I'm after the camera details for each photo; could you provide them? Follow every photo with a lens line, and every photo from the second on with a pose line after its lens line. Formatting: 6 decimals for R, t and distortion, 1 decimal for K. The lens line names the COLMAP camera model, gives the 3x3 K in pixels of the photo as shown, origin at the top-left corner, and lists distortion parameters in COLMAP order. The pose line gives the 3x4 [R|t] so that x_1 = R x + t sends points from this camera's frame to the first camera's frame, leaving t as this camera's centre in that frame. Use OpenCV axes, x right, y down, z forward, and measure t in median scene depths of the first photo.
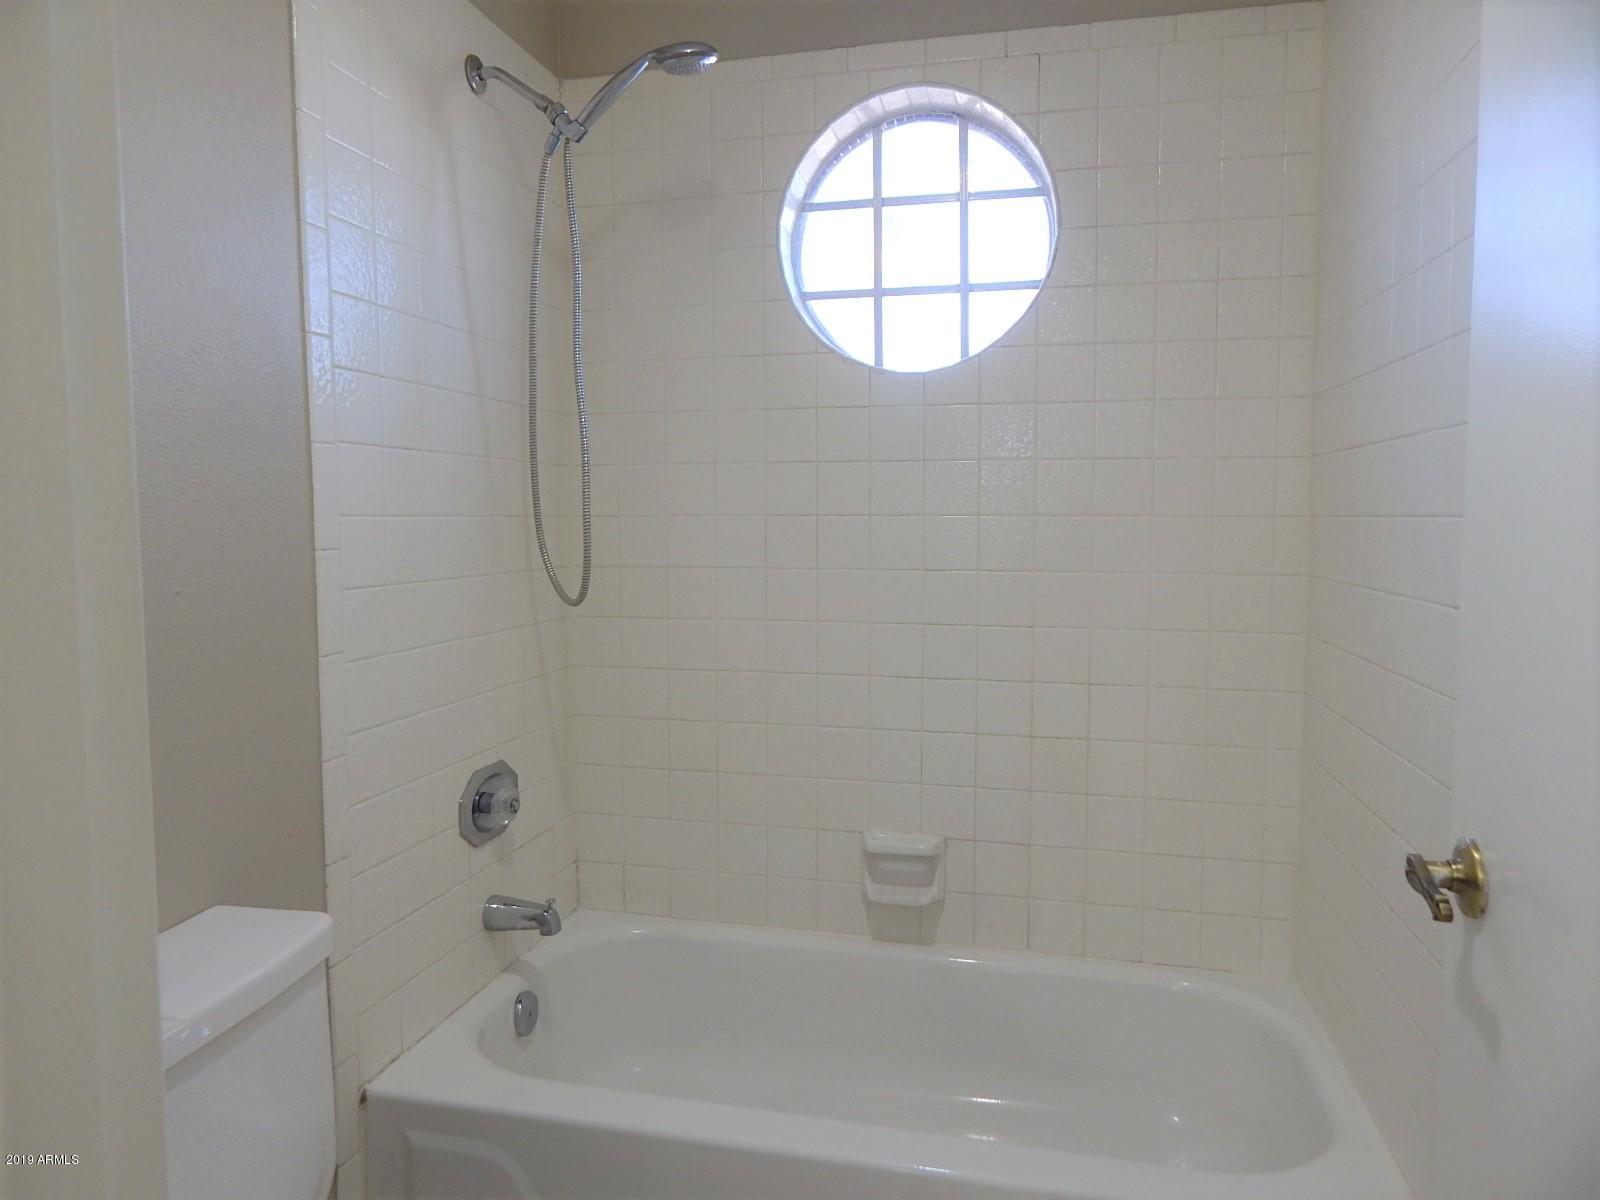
lens RADIAL K [[1062.3, 0, 812.3], [0, 1062.3, 589.7], [0, 0, 1]] dist [-0.005596, -0.004092]
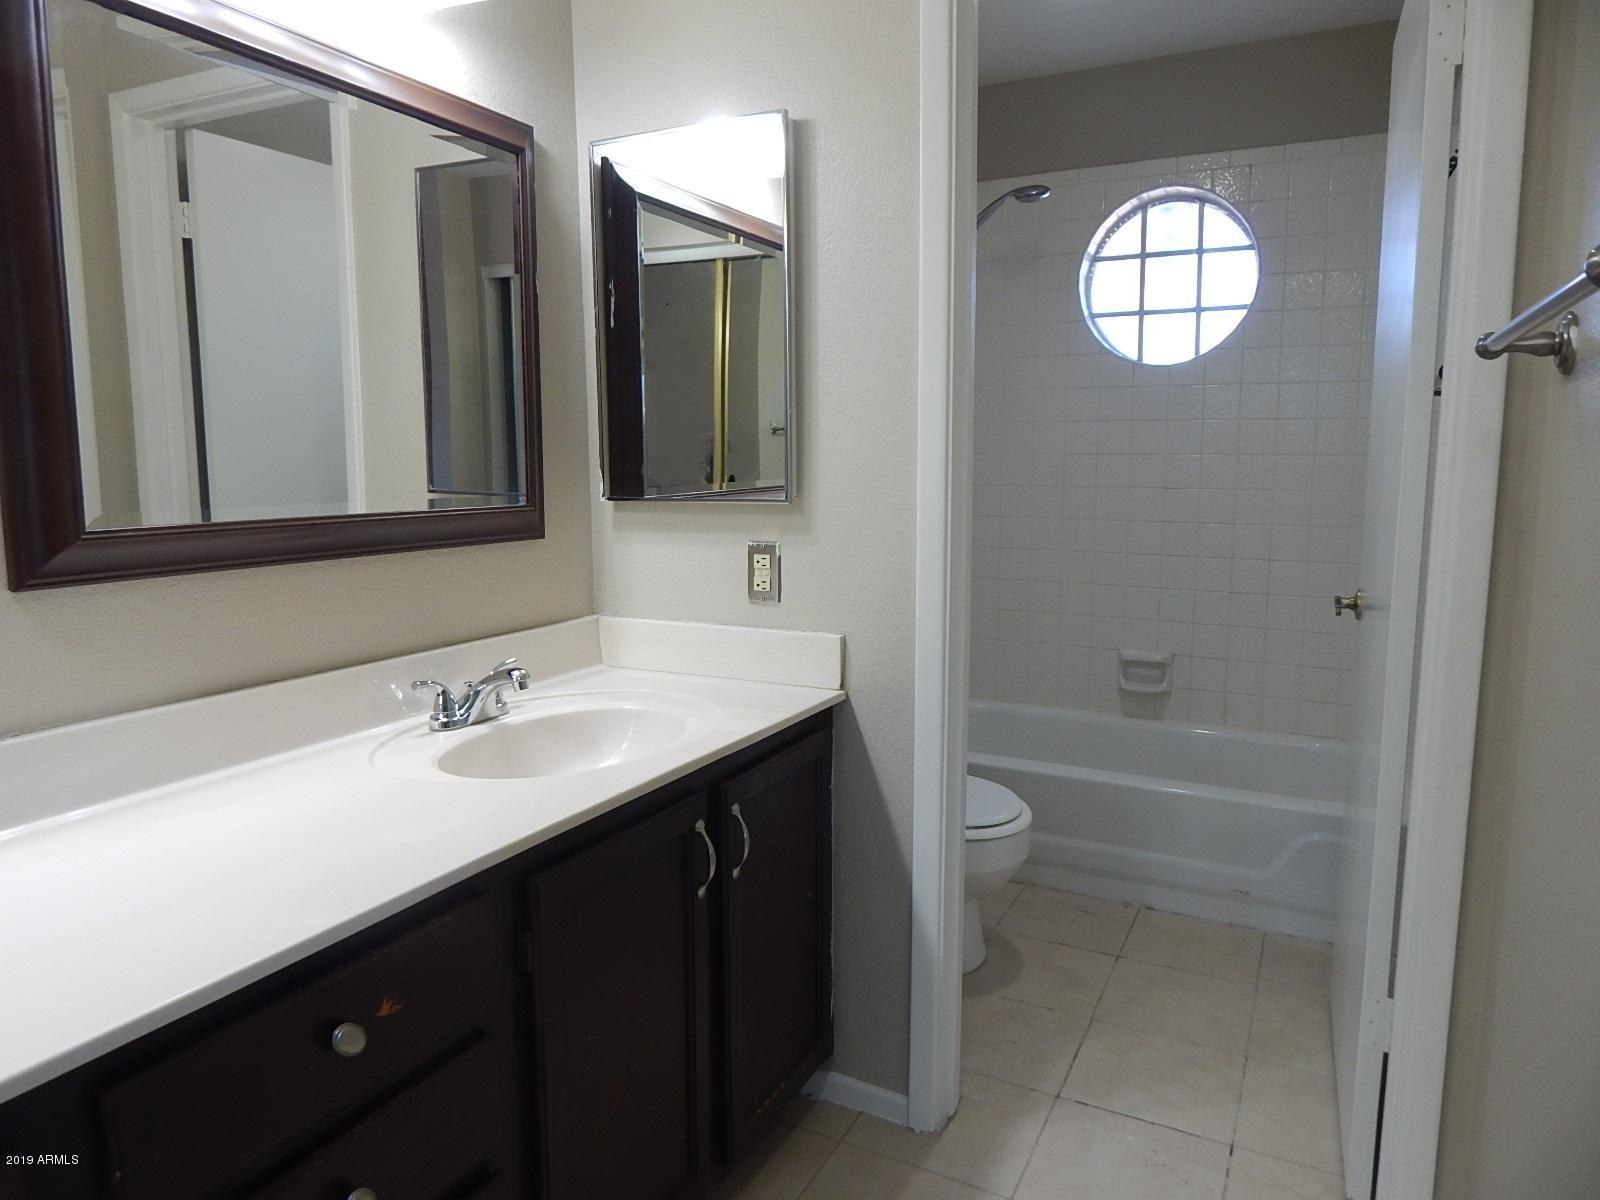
lens RADIAL K [[1062.3, 0, 812.3], [0, 1062.3, 589.7], [0, 0, 1]] dist [-0.005596, -0.004092]
pose [[0.973773, 0.029316, -0.225624, -0.047672], [-0.011150, 0.996621, 0.081373, 0.009211], [0.227247, -0.076723, 0.970810, -0.694878]]
